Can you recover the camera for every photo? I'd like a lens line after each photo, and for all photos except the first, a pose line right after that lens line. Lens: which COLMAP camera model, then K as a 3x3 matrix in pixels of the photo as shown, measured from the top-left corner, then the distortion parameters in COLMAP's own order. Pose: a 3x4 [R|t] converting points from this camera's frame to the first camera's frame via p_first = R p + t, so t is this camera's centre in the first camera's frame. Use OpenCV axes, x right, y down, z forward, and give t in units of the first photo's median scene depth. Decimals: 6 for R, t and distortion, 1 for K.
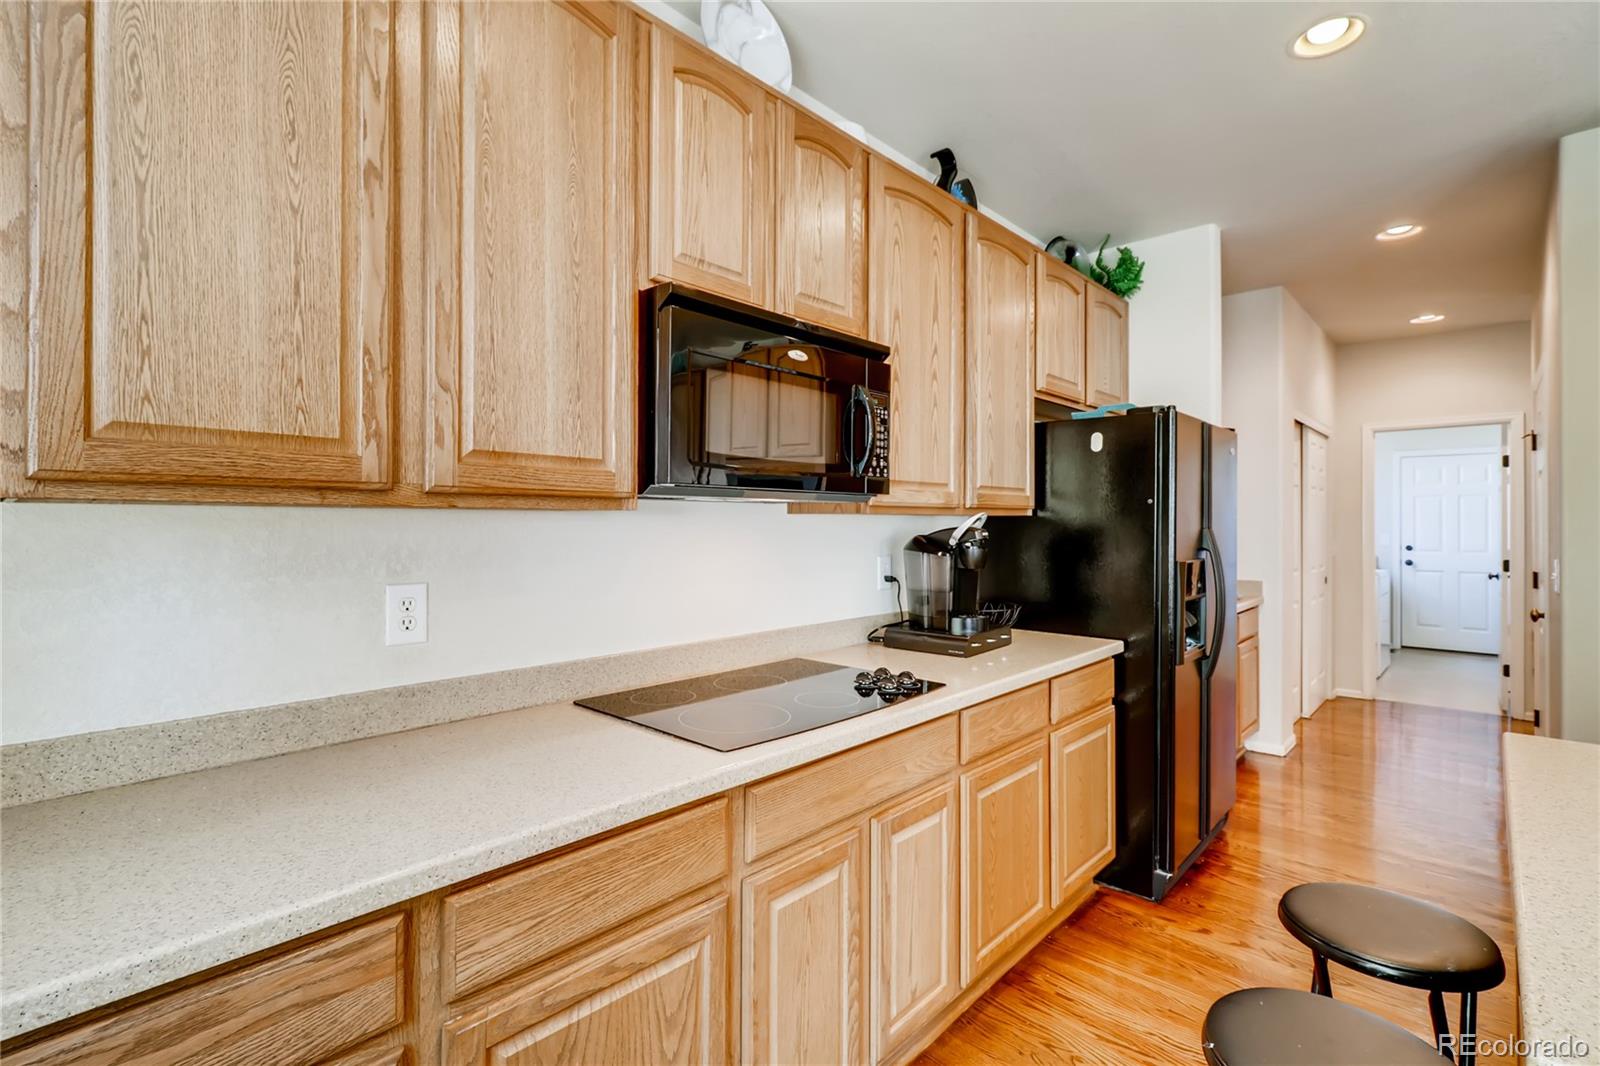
lens RADIAL K [[728.7, 0, 801.2], [0, 728.7, 521.9], [0, 0, 1]] dist [0.004875, 0.000227]
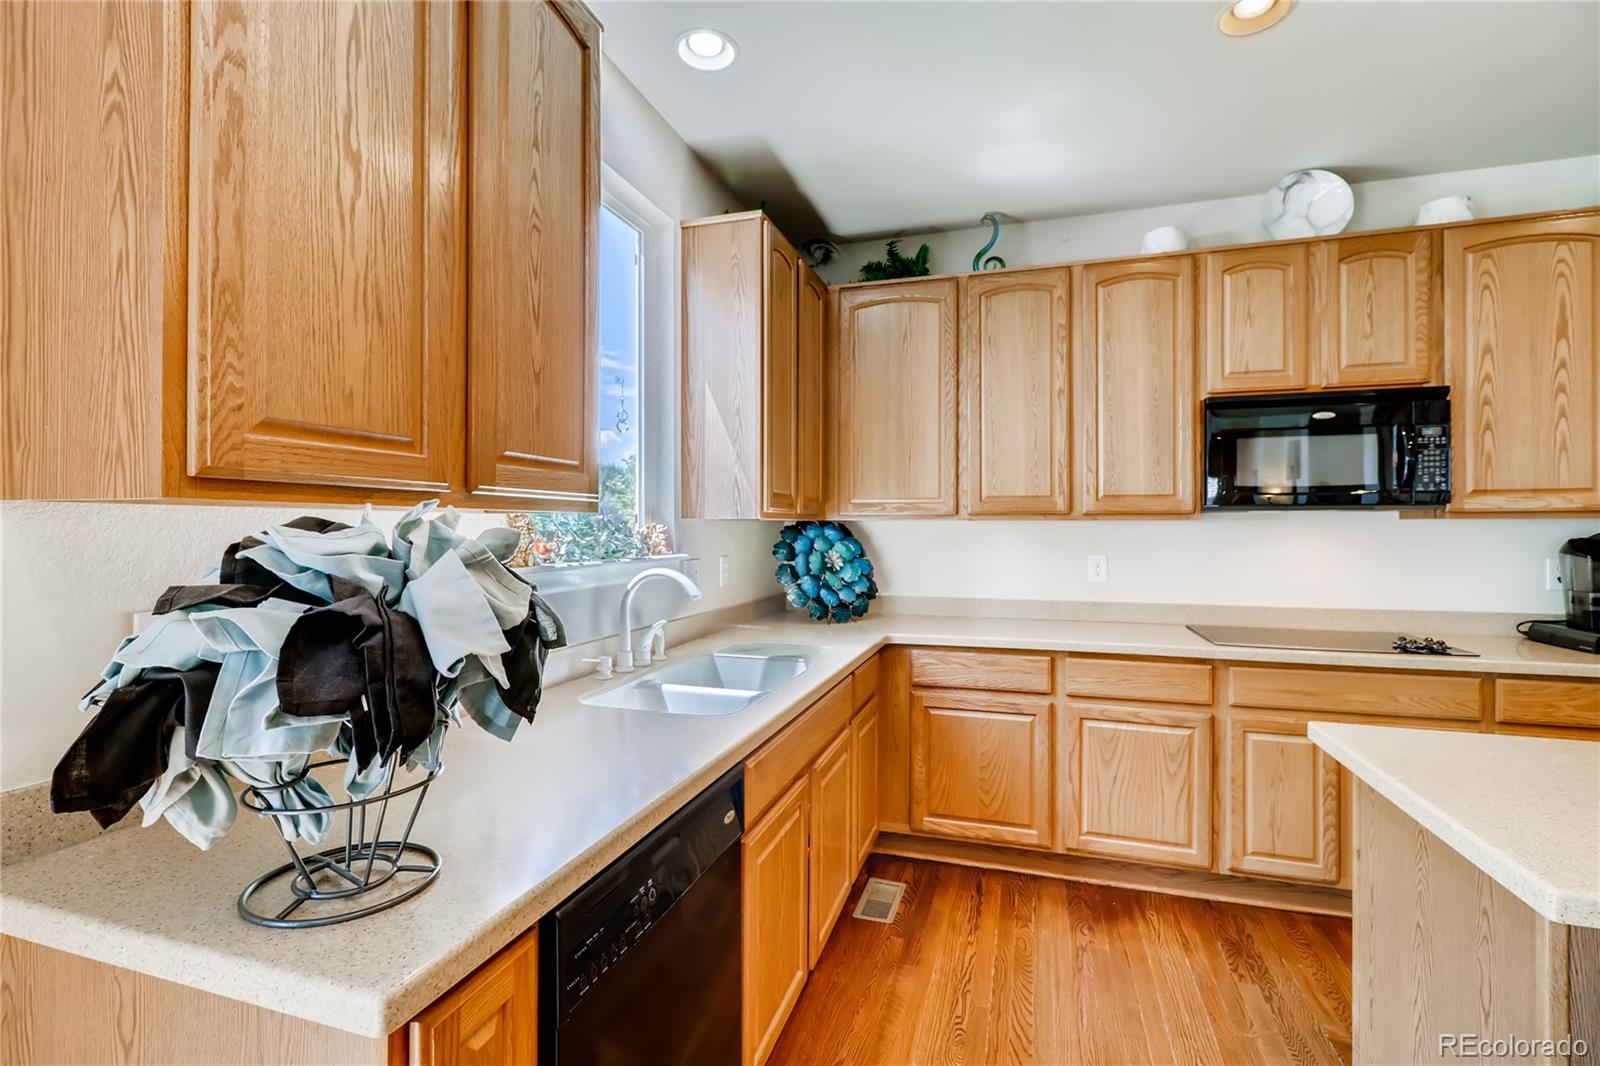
lens RADIAL K [[728.7, 0, 799.2], [0, 728.7, 525.4], [0, 0, 1]] dist [0.004875, 0.000227]
pose [[0.431221, -0.005424, -0.902230, 1.012501], [0.001717, 0.999985, -0.005191, 0.007134], [0.902245, 0.000689, 0.431223, -0.721097]]
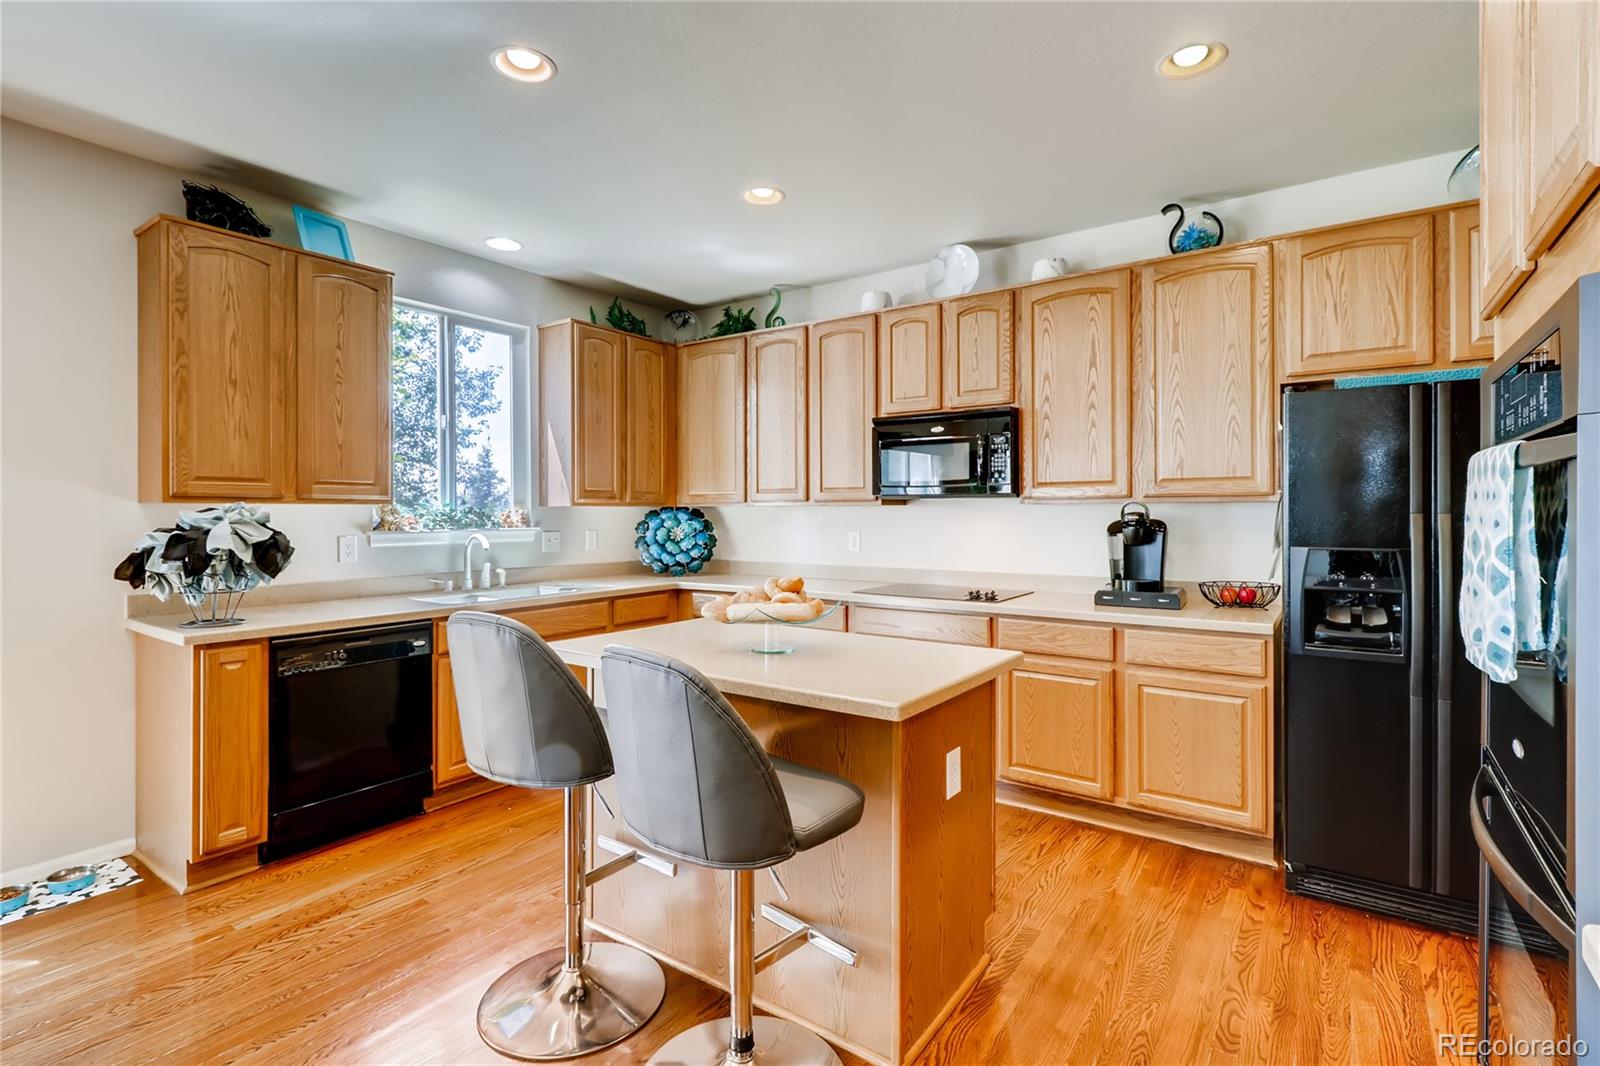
lens RADIAL K [[728.7, 0, 787.9], [0, 728.7, 523.0], [0, 0, 1]] dist [0.004875, 0.000227]
pose [[0.137431, 0.010910, -0.990451, 2.278481], [0.002215, 0.999933, 0.011322, 0.017084], [0.990509, -0.003750, 0.137398, 0.325421]]
